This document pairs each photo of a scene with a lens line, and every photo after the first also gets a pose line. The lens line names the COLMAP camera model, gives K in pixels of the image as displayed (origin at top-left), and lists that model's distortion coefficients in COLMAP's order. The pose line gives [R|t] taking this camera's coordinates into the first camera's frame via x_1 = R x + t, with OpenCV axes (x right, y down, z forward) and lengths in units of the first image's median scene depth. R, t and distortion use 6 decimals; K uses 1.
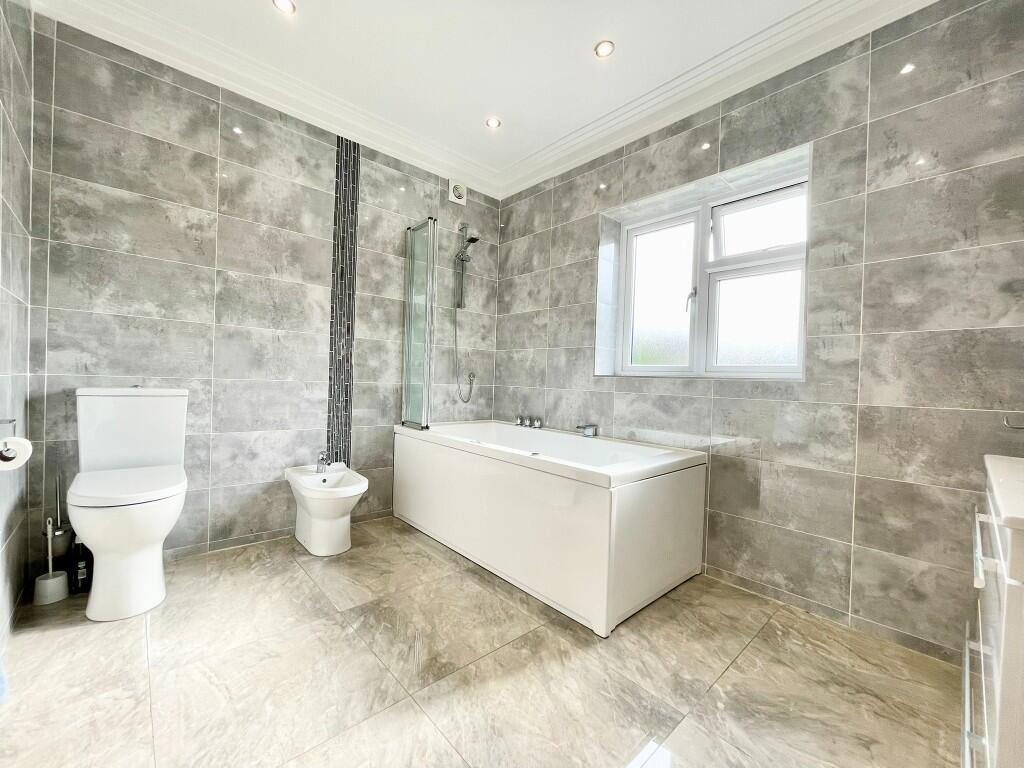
lens RADIAL K [[414.2, 0, 511.1], [0, 414.2, 385.0], [0, 0, 1]] dist [0.000814, 0.001480]
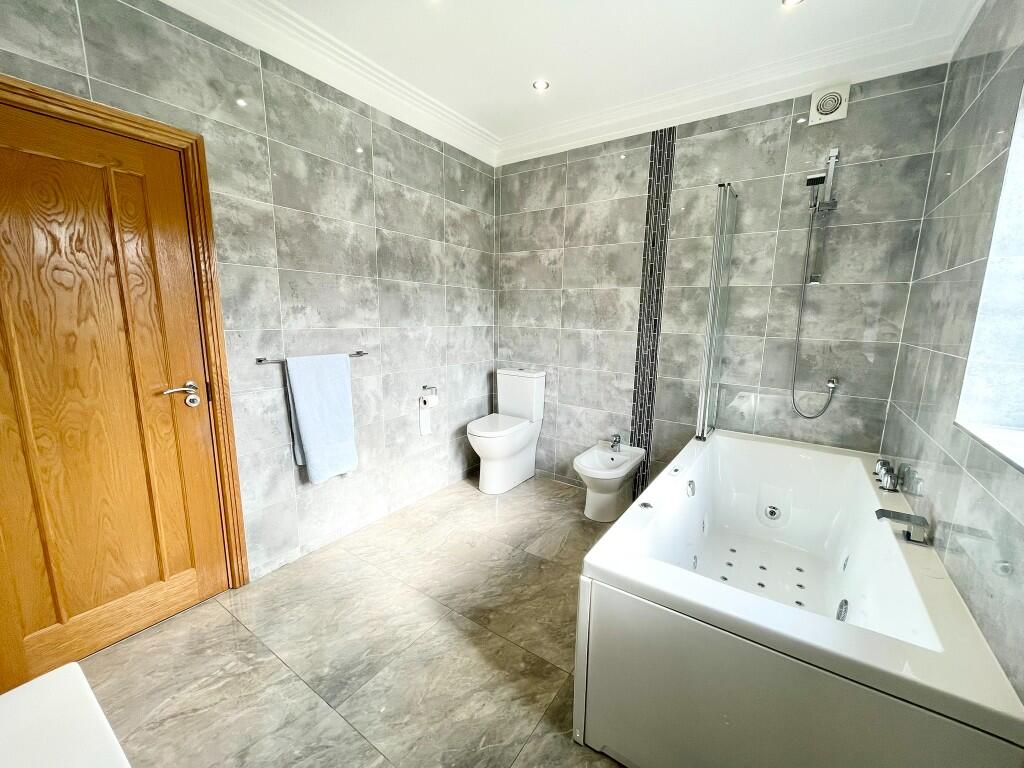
lens RADIAL K [[414.2, 0, 513.1], [0, 414.2, 384.7], [0, 0, 1]] dist [0.000814, 0.001480]
pose [[0.238881, 0.135742, -0.961514, 0.578609], [-0.020802, 0.990669, 0.134690, -0.129282], [0.970826, -0.012173, 0.239476, 0.446095]]
